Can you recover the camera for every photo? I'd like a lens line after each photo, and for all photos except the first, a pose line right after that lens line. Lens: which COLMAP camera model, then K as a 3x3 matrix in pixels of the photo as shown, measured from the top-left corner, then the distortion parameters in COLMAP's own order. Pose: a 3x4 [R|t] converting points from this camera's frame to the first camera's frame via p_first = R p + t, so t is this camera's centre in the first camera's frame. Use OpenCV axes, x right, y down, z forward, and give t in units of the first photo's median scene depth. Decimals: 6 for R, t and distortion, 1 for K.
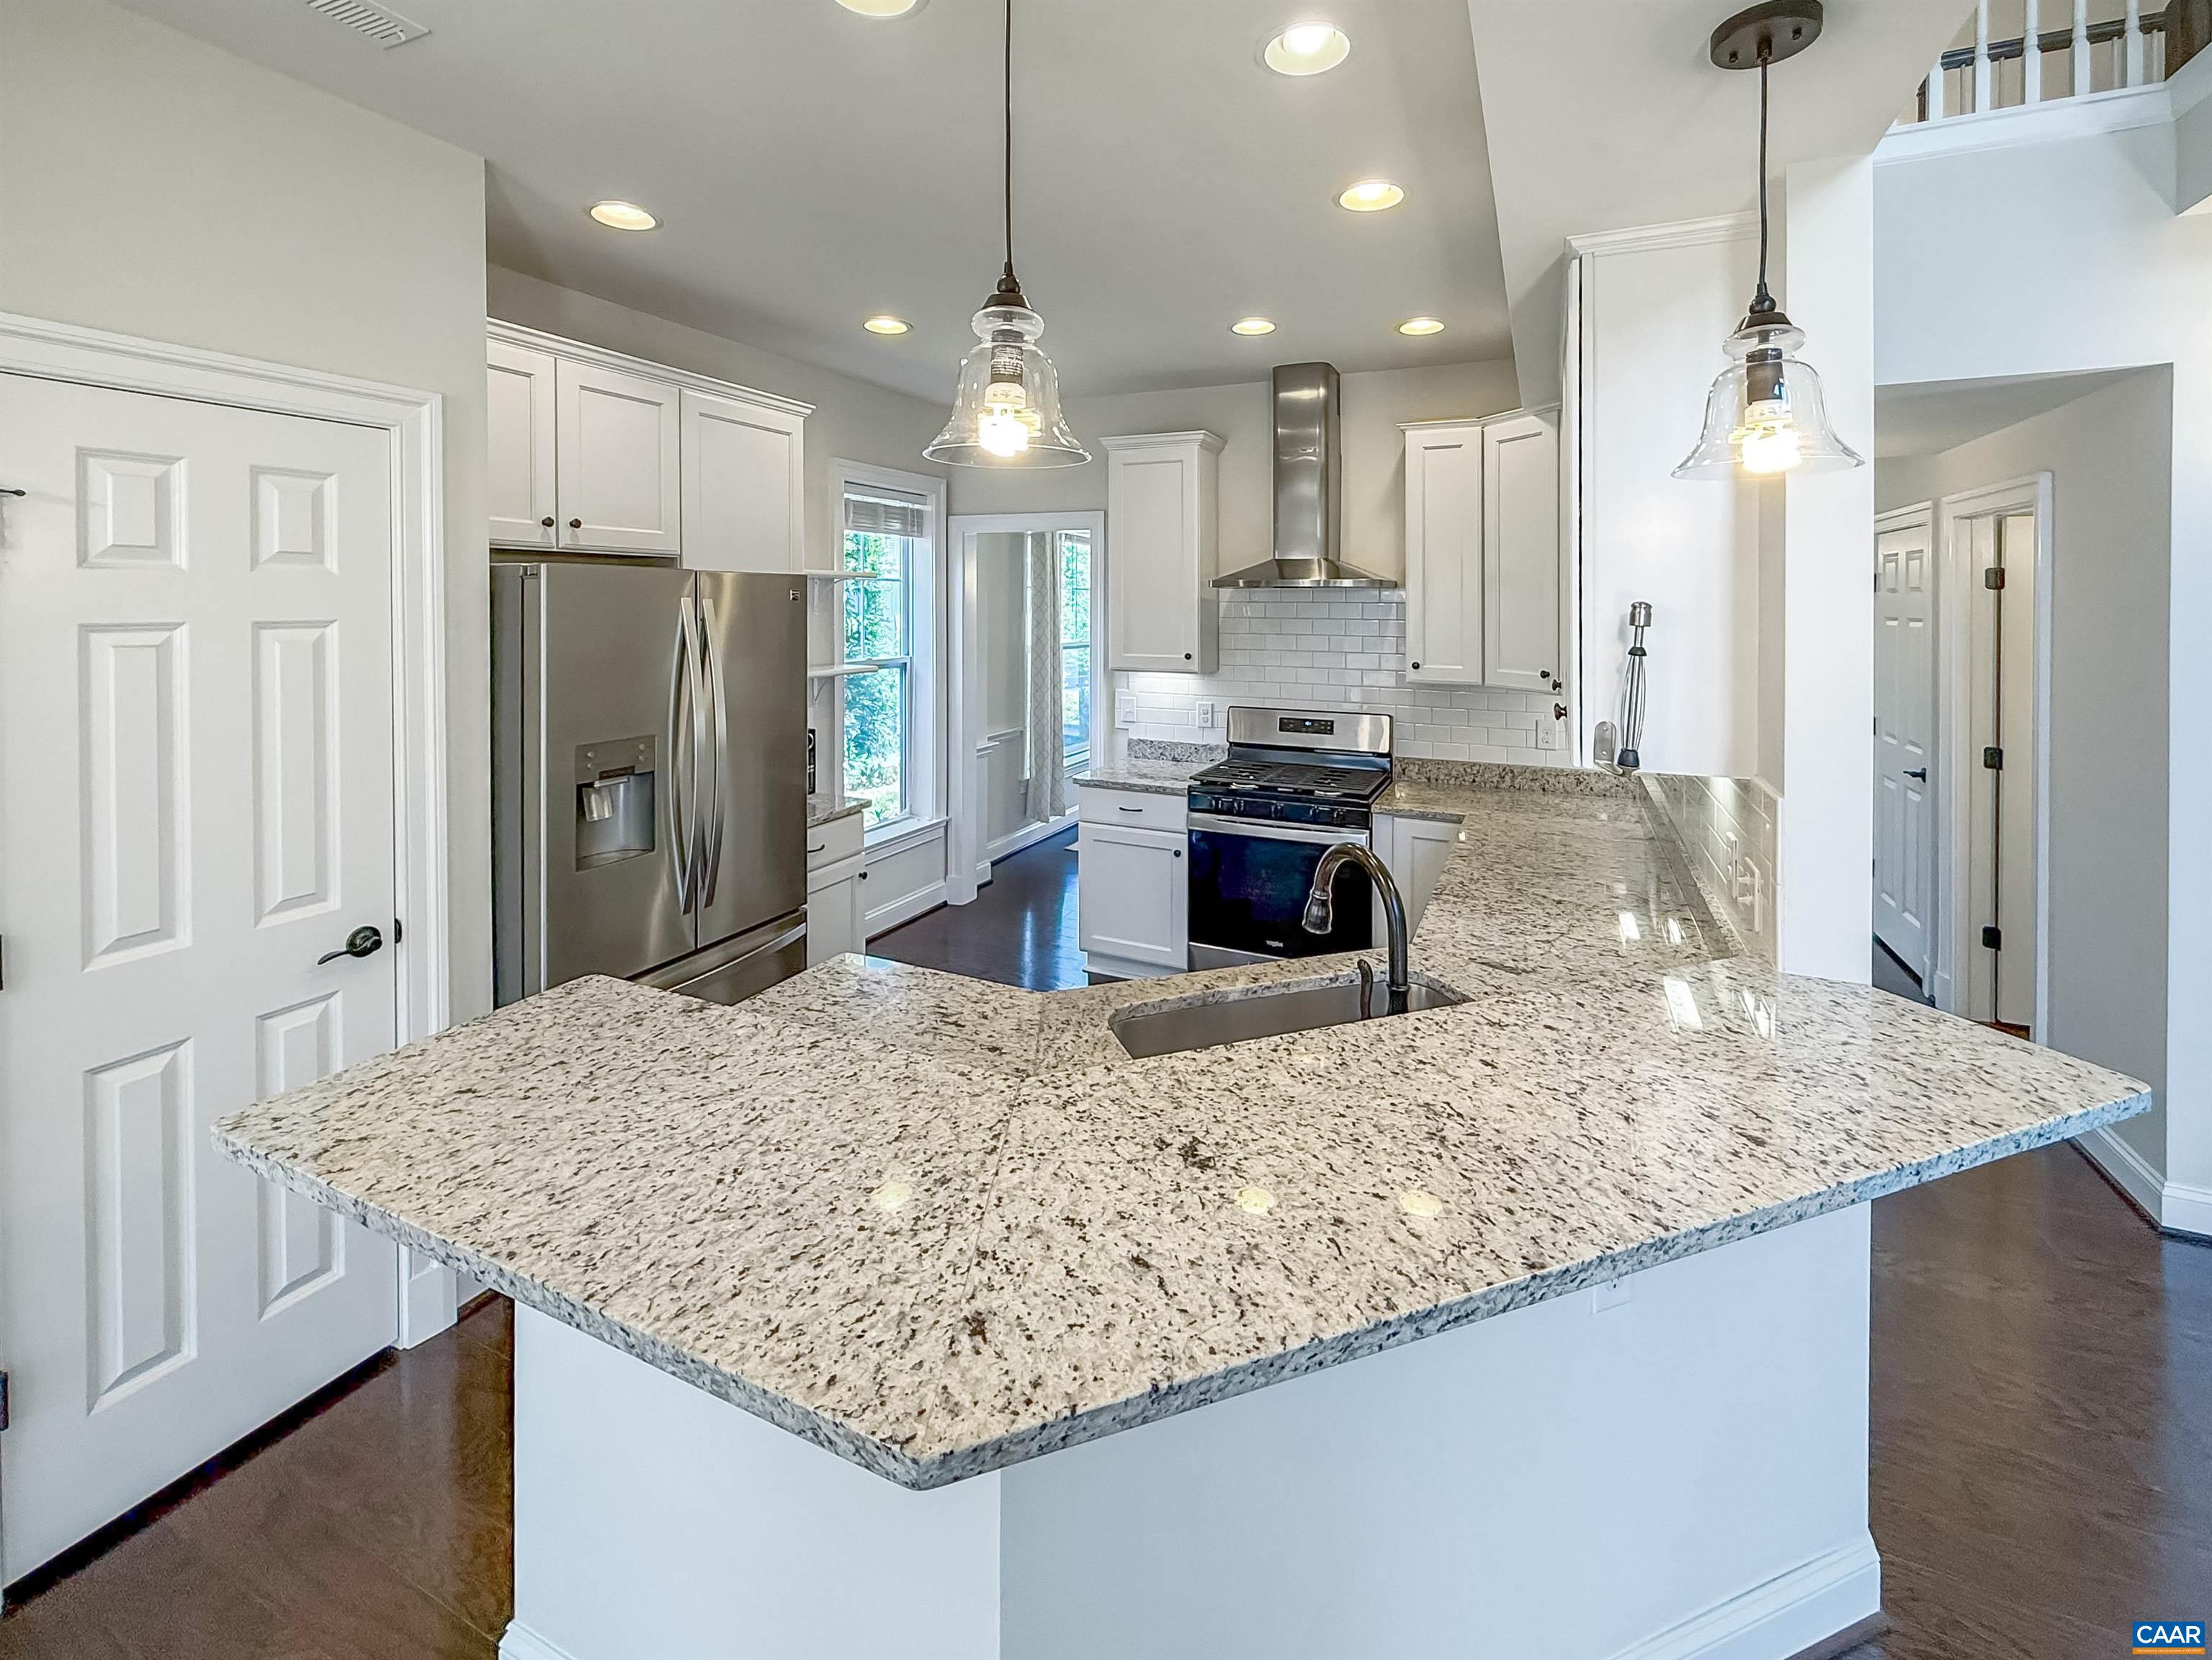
lens RADIAL K [[957.7, 0, 1113.4], [0, 957.7, 825.5], [0, 0, 1]] dist [0.000354, -0.000123]
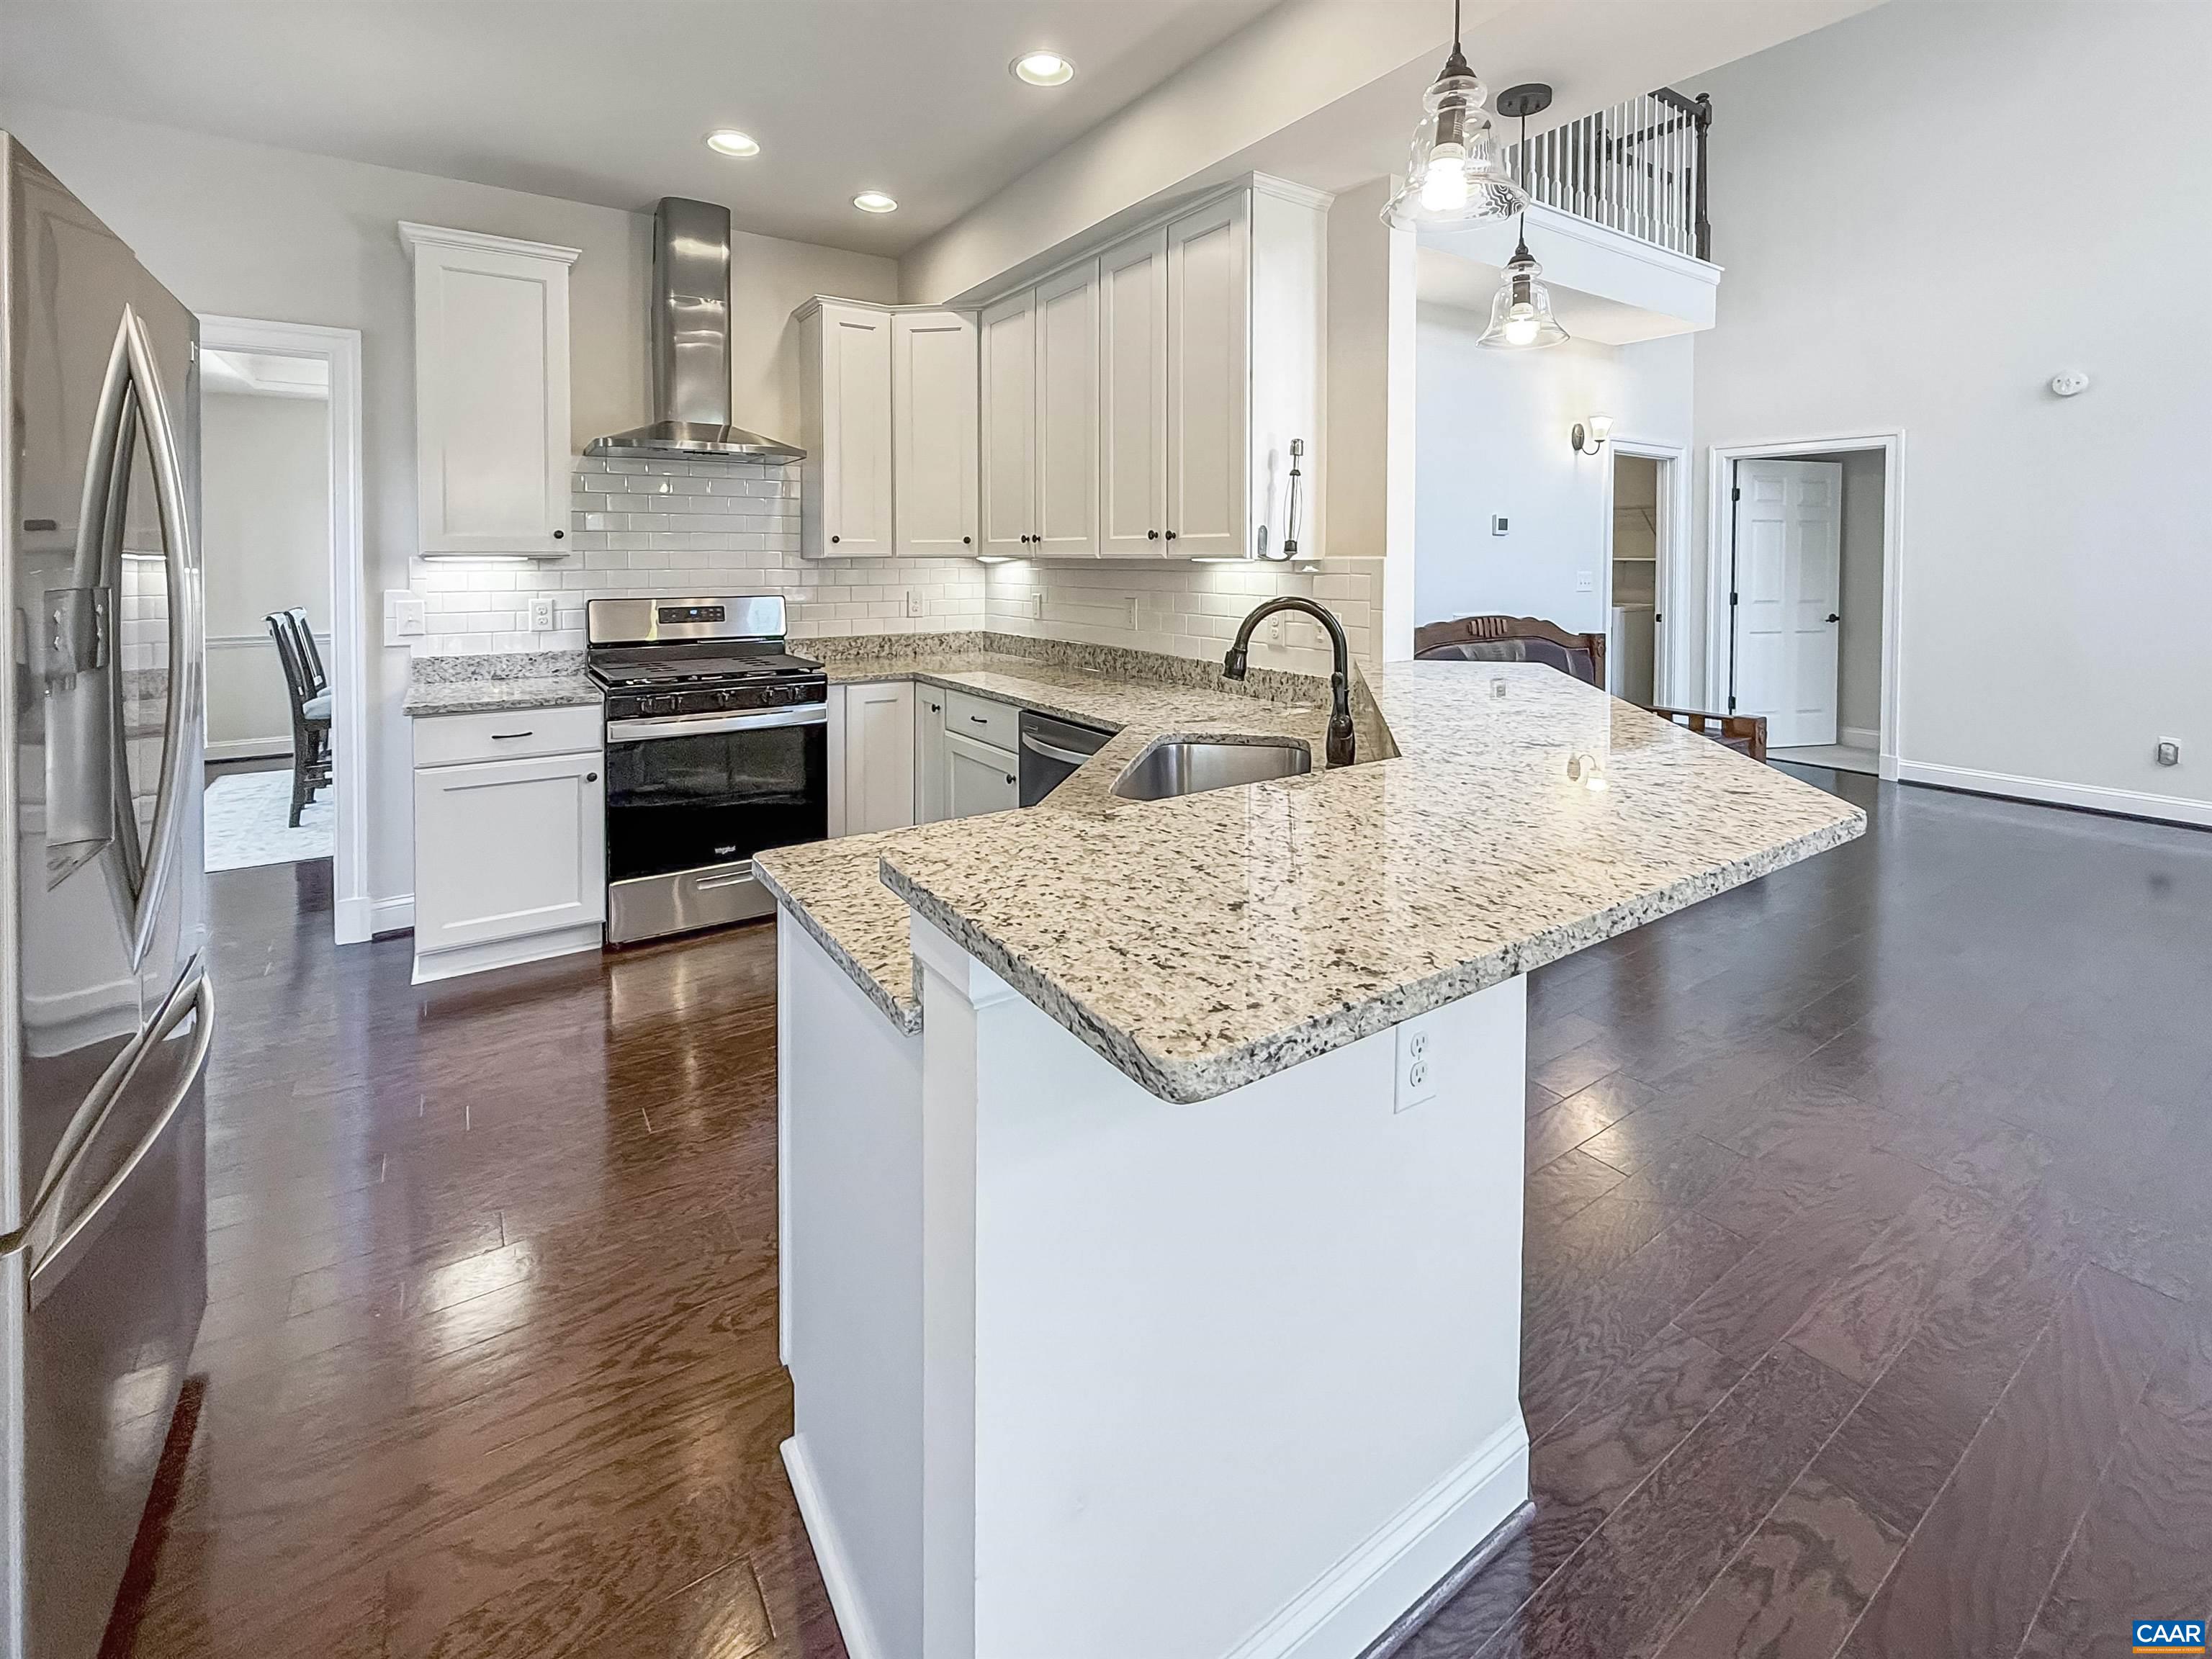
lens RADIAL K [[918.5, 0, 1115.2], [0, 918.5, 781.0], [0, 0, 1]] dist [-0.000210, 0.000058]
pose [[0.514199, -0.206526, 0.832434, -0.380819], [0.195045, 0.973303, 0.120995, 0.025888], [-0.835199, 0.100146, 0.540753, 0.208703]]
